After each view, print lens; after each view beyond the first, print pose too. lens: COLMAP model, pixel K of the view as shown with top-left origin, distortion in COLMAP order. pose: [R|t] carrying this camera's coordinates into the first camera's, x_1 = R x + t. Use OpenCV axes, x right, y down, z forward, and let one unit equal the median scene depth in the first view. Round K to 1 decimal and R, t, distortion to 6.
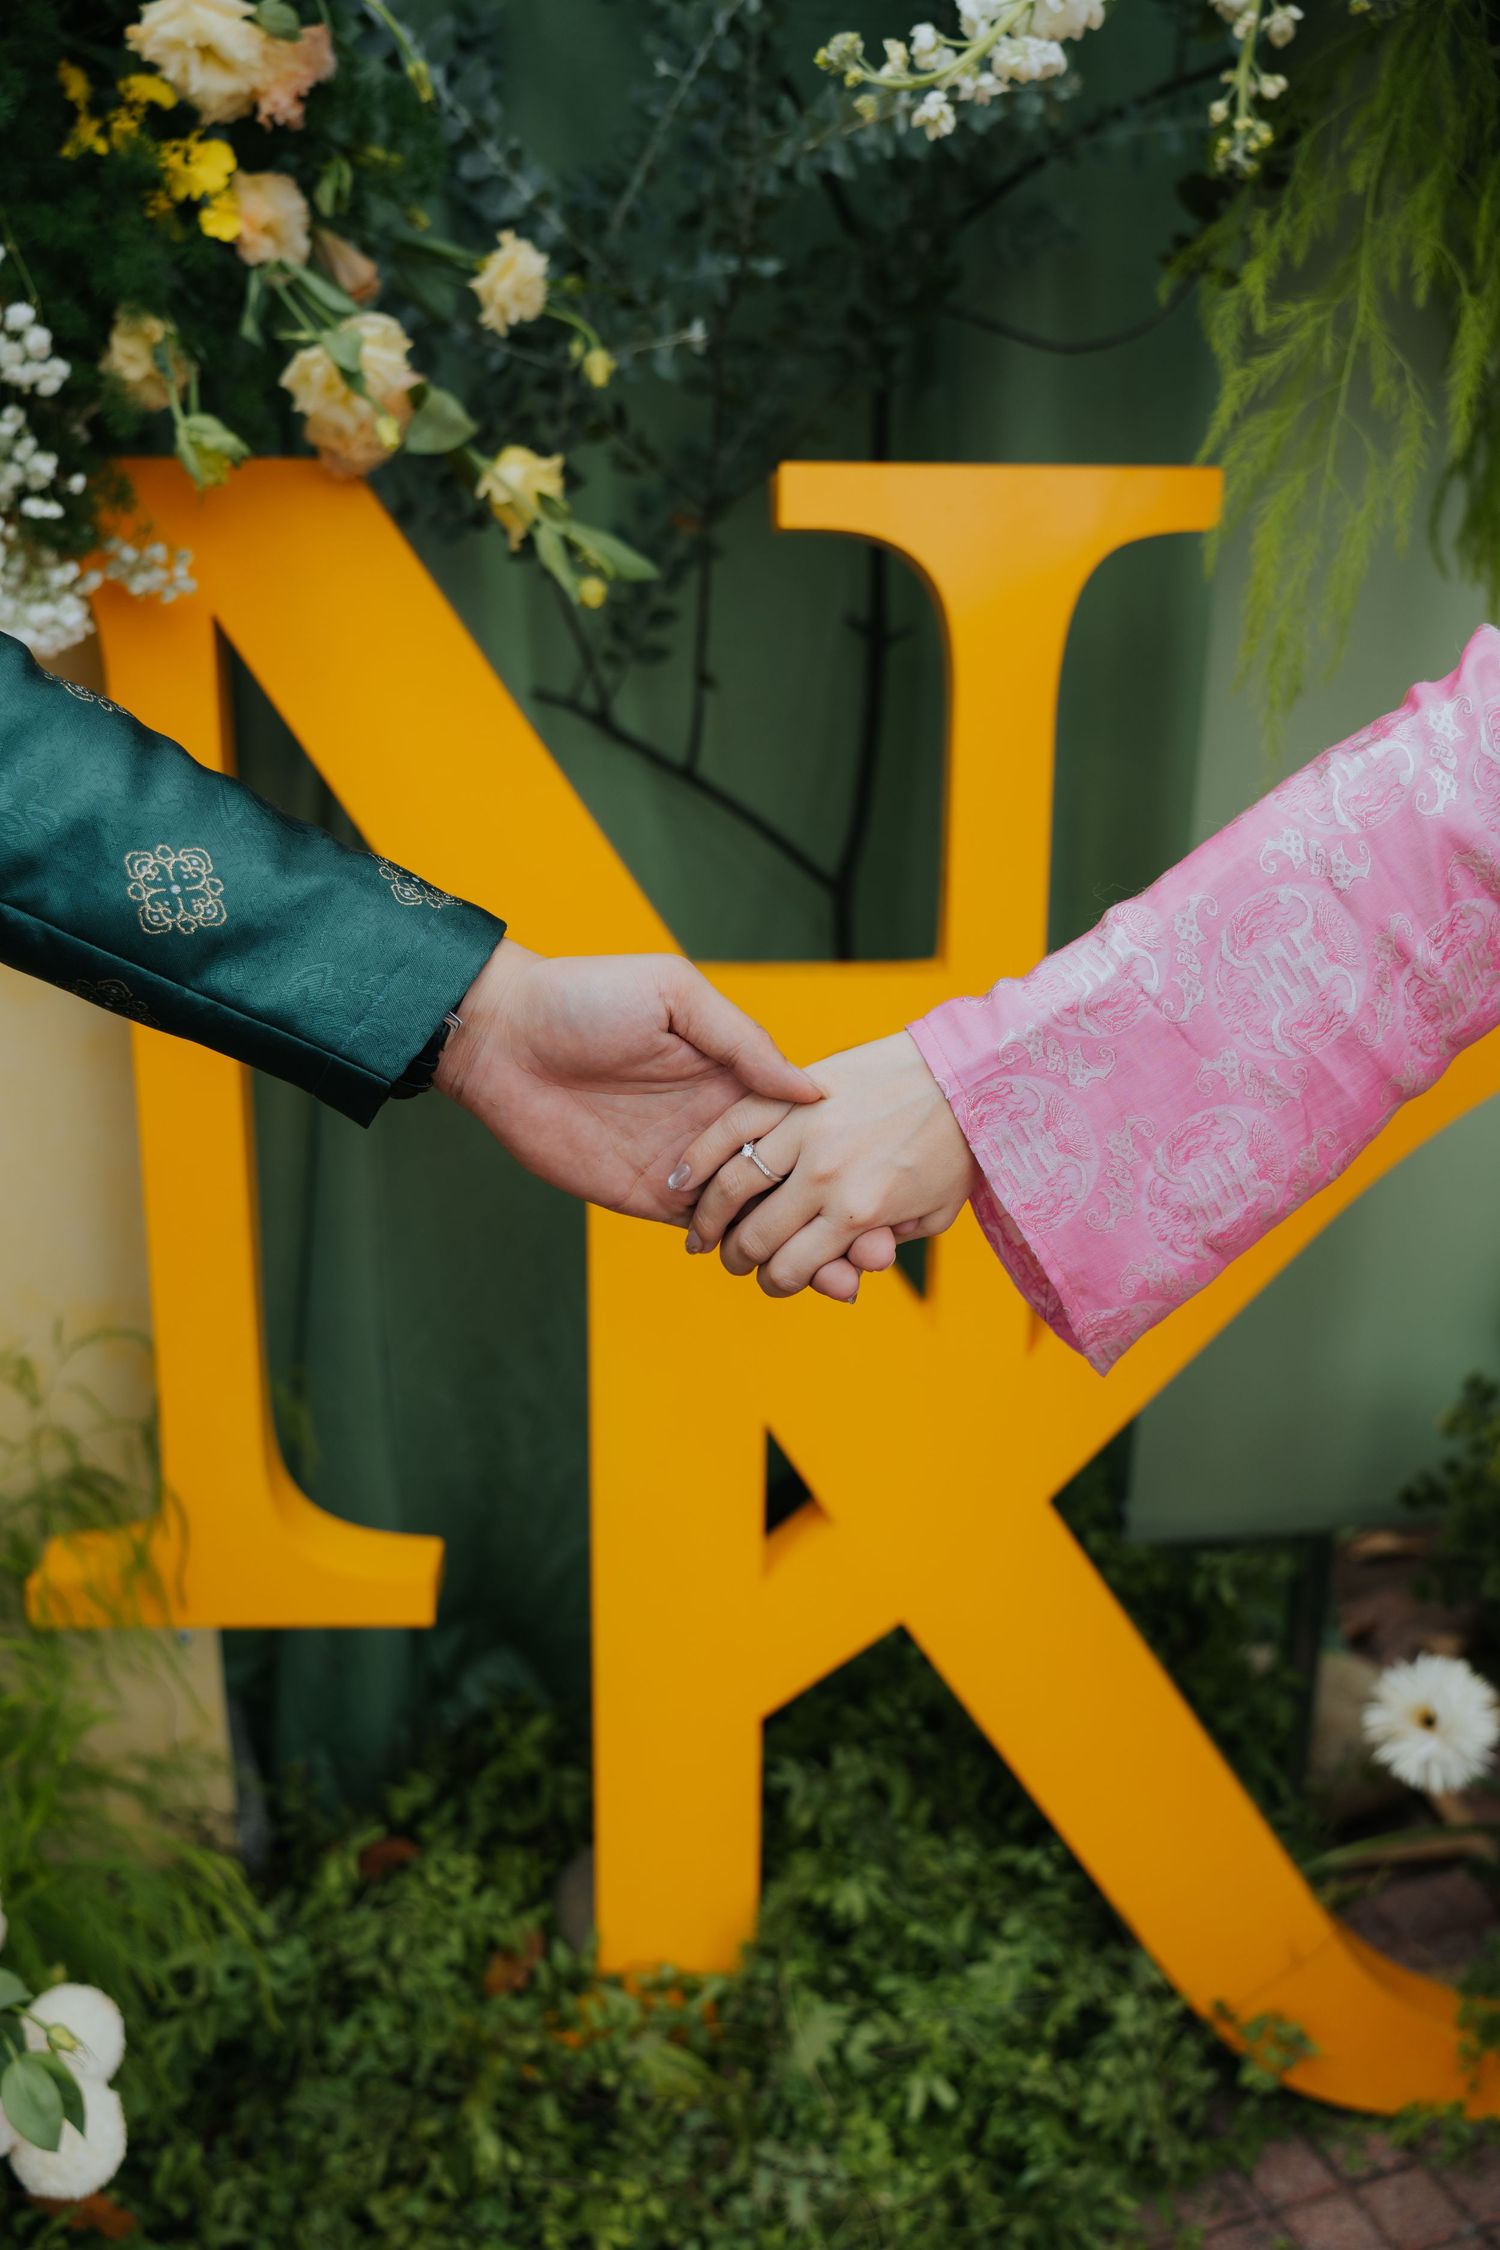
lens RADIAL K [[2152.1, 0, 805.2], [0, 2152.1, 1066.3], [0, 0, 1]] dist [-0.019343, 0.000000]
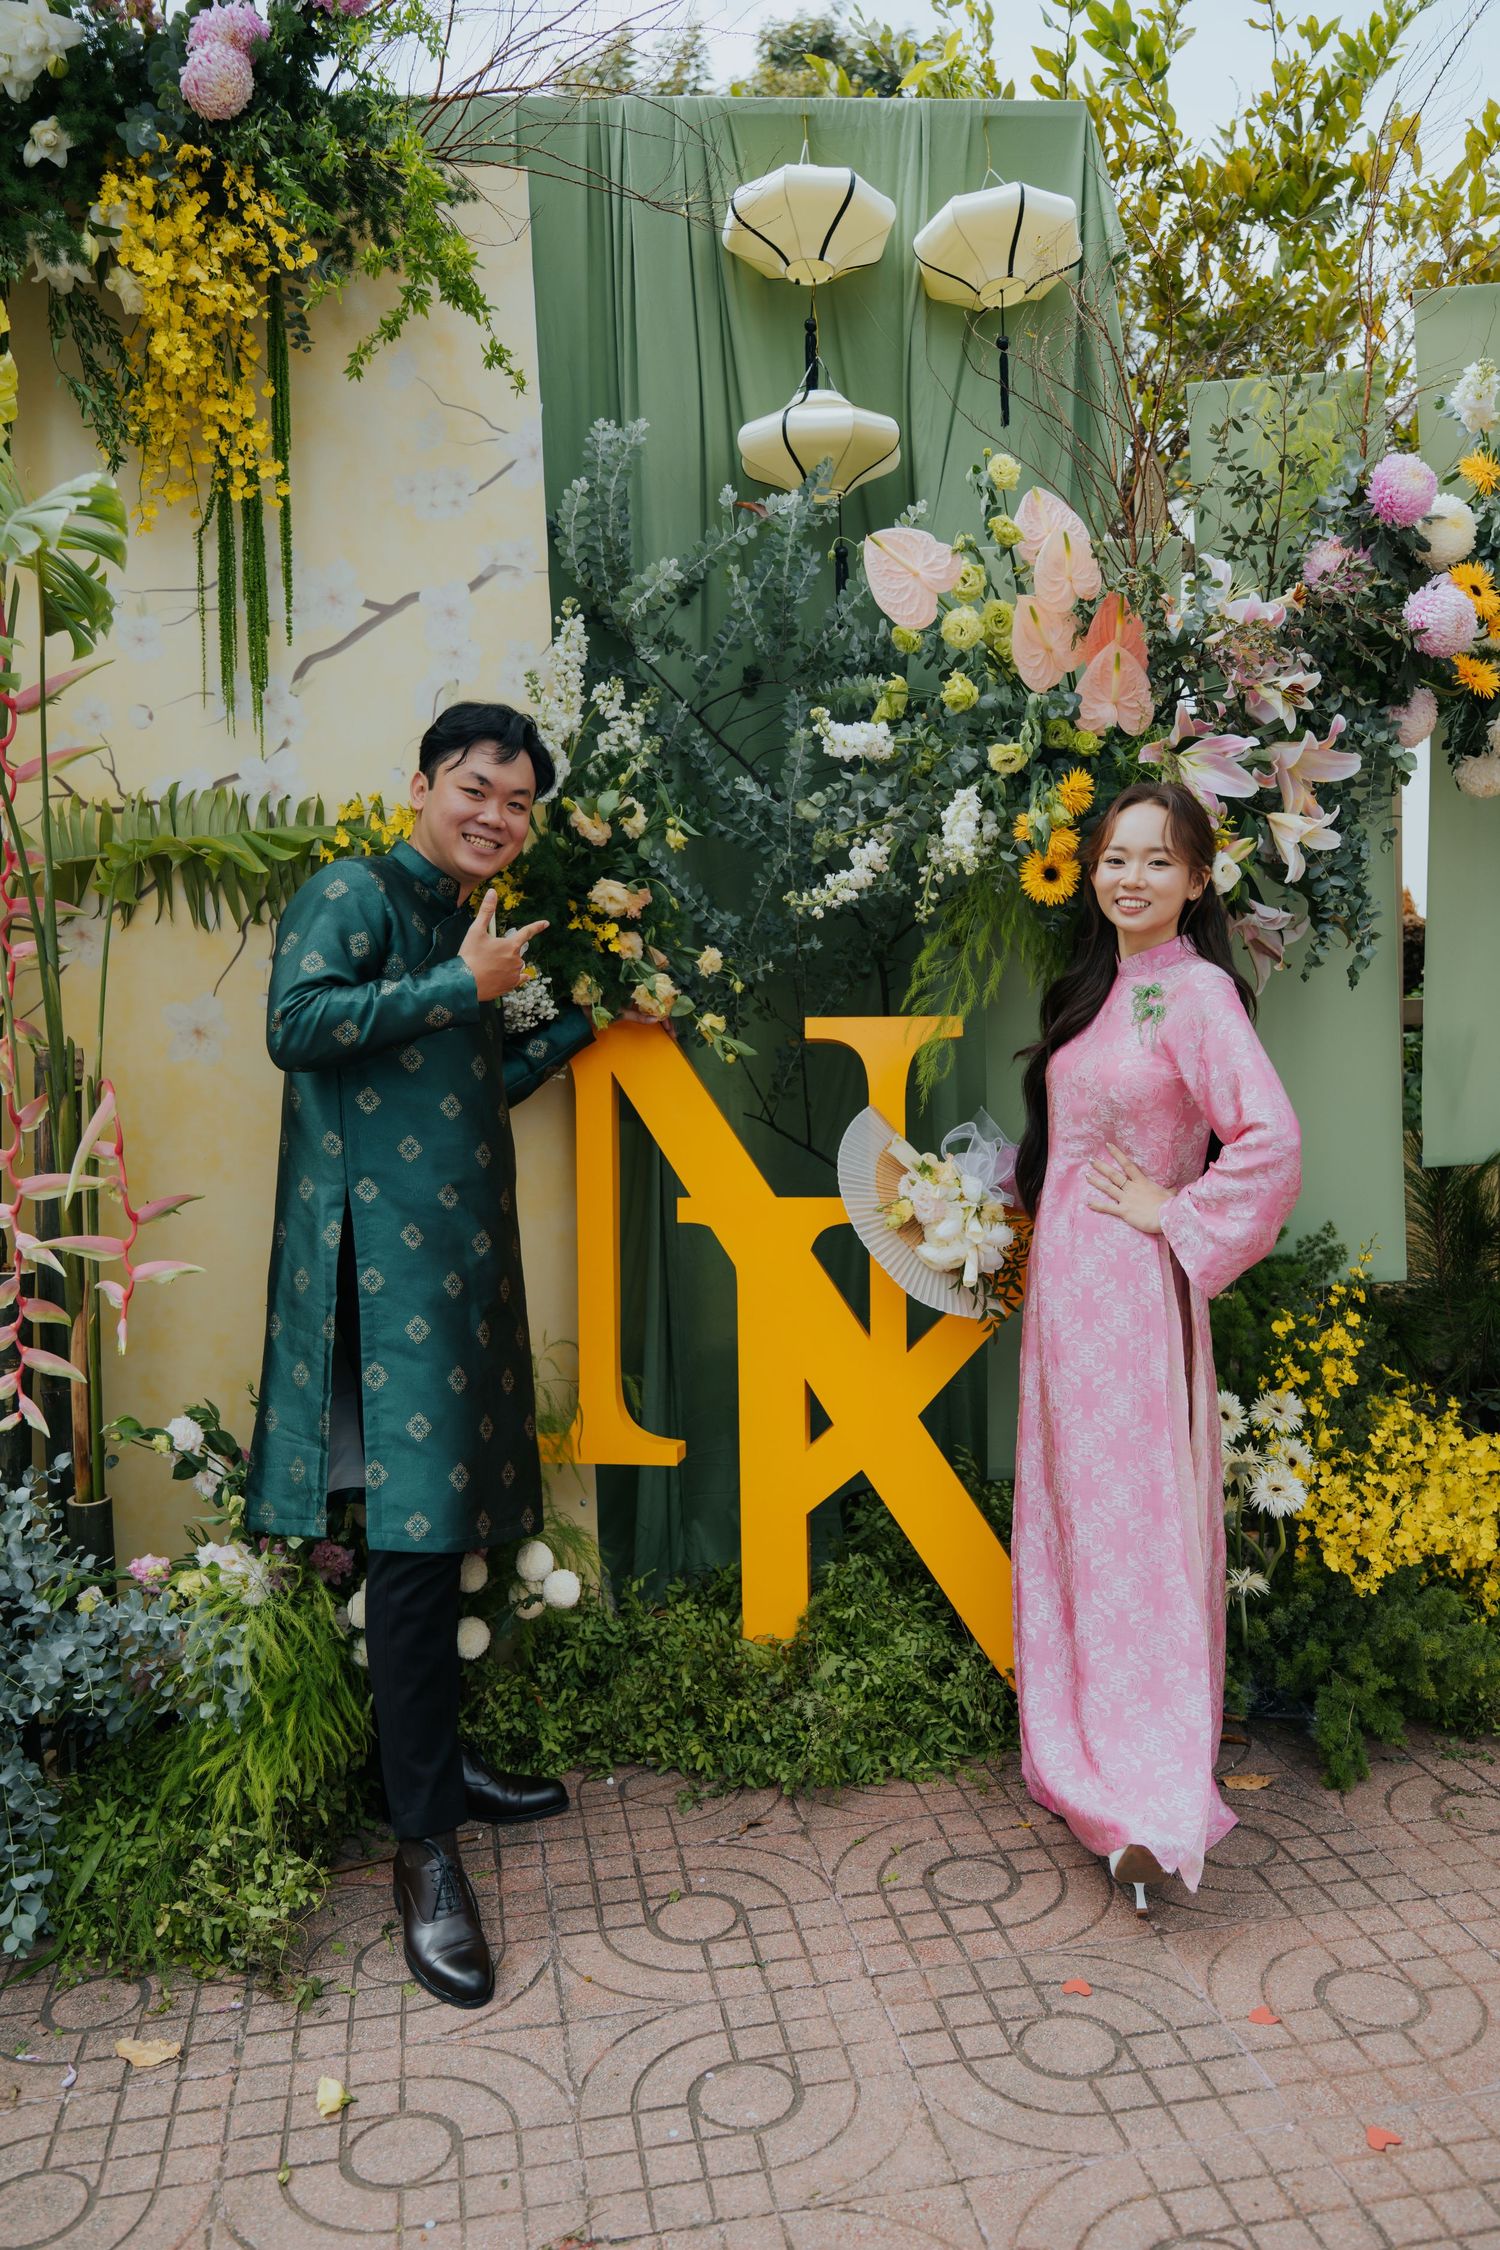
lens RADIAL K [[1848.2, 0, 744.9], [0, 1848.2, 1126.0], [0, 0, 1]] dist [-0.024917, -0.005077]
pose [[0.973361, -0.013754, -0.228865, 0.493298], [-0.038835, 0.973885, -0.223696, 0.429337], [0.225965, 0.226625, 0.947408, -1.365041]]
